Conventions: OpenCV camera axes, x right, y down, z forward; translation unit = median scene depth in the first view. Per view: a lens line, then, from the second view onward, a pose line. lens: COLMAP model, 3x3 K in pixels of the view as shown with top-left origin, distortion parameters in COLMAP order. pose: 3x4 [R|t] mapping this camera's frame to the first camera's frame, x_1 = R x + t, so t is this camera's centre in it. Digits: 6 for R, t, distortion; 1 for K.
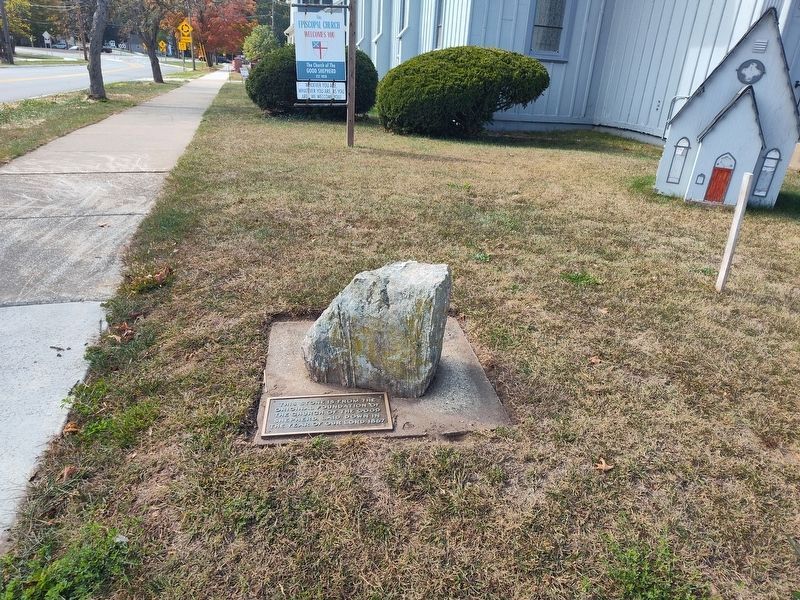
lens RADIAL K [[540.2, 0, 398.8], [0, 540.2, 301.6], [0, 0, 1]] dist [0.026444, -0.000738]
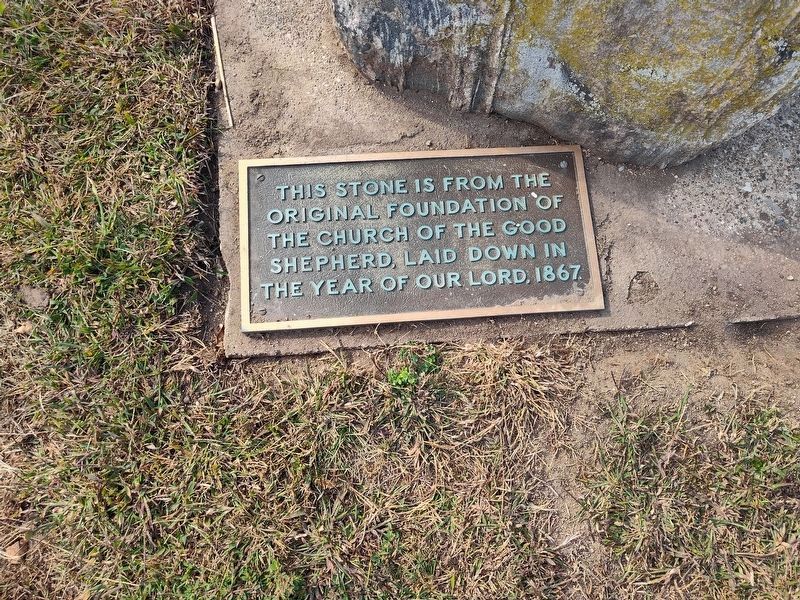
lens RADIAL K [[540.2, 0, 400.7], [0, 540.2, 297.8], [0, 0, 1]] dist [0.026444, -0.000738]
pose [[0.998429, 0.049052, 0.027073, -0.143047], [-0.051108, 0.599393, 0.798822, -0.046360], [0.022957, -0.798951, 0.600958, 0.714659]]
